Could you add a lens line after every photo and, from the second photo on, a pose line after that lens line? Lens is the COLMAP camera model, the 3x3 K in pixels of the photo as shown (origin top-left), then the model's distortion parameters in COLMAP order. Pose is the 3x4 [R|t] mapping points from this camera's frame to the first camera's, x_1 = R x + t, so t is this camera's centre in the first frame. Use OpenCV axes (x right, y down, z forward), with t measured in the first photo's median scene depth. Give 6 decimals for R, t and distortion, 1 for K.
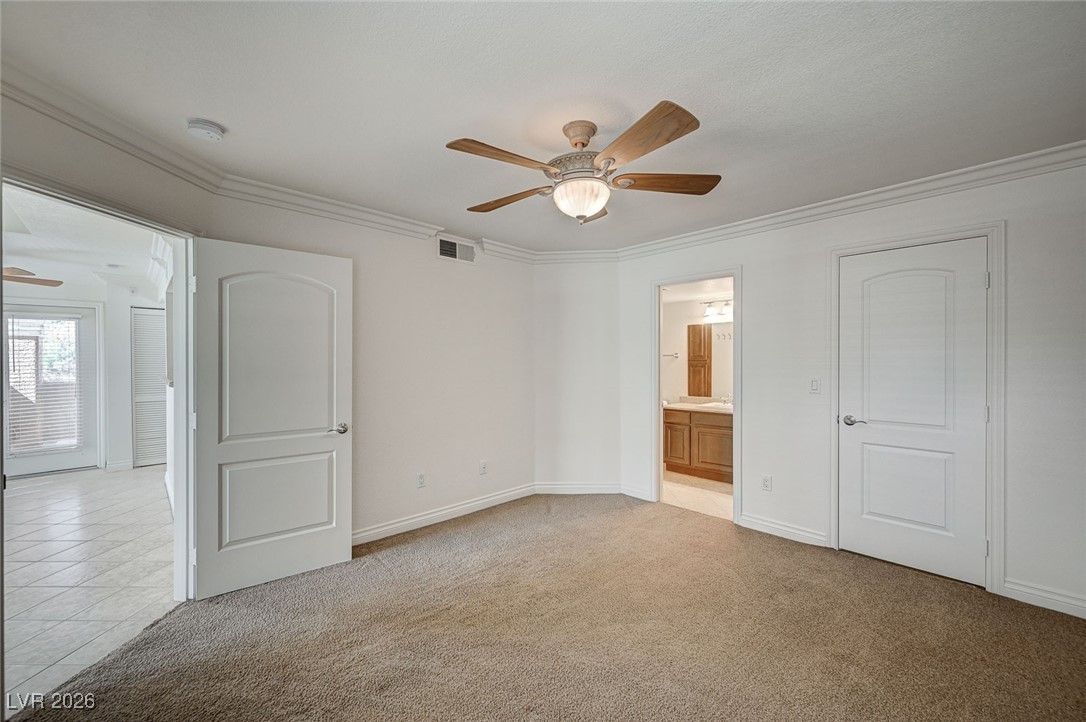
lens RADIAL K [[430.7, 0, 535.0], [0, 430.7, 363.3], [0, 0, 1]] dist [-0.001732, 0.001734]
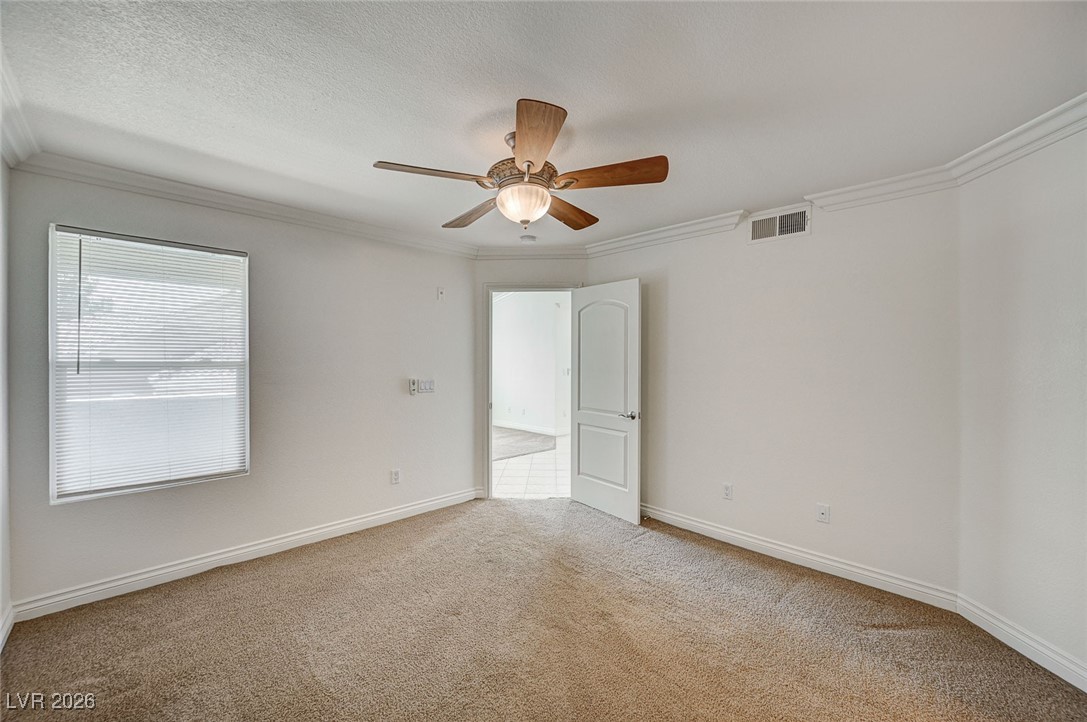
lens RADIAL K [[431.1, 0, 546.3], [0, 431.1, 359.0], [0, 0, 1]] dist [-0.001732, 0.001734]
pose [[0.028445, 0.000631, -0.999595, 0.778531], [-0.014115, 0.999900, 0.000230, -0.008843], [0.999496, 0.014103, 0.028451, 0.699928]]
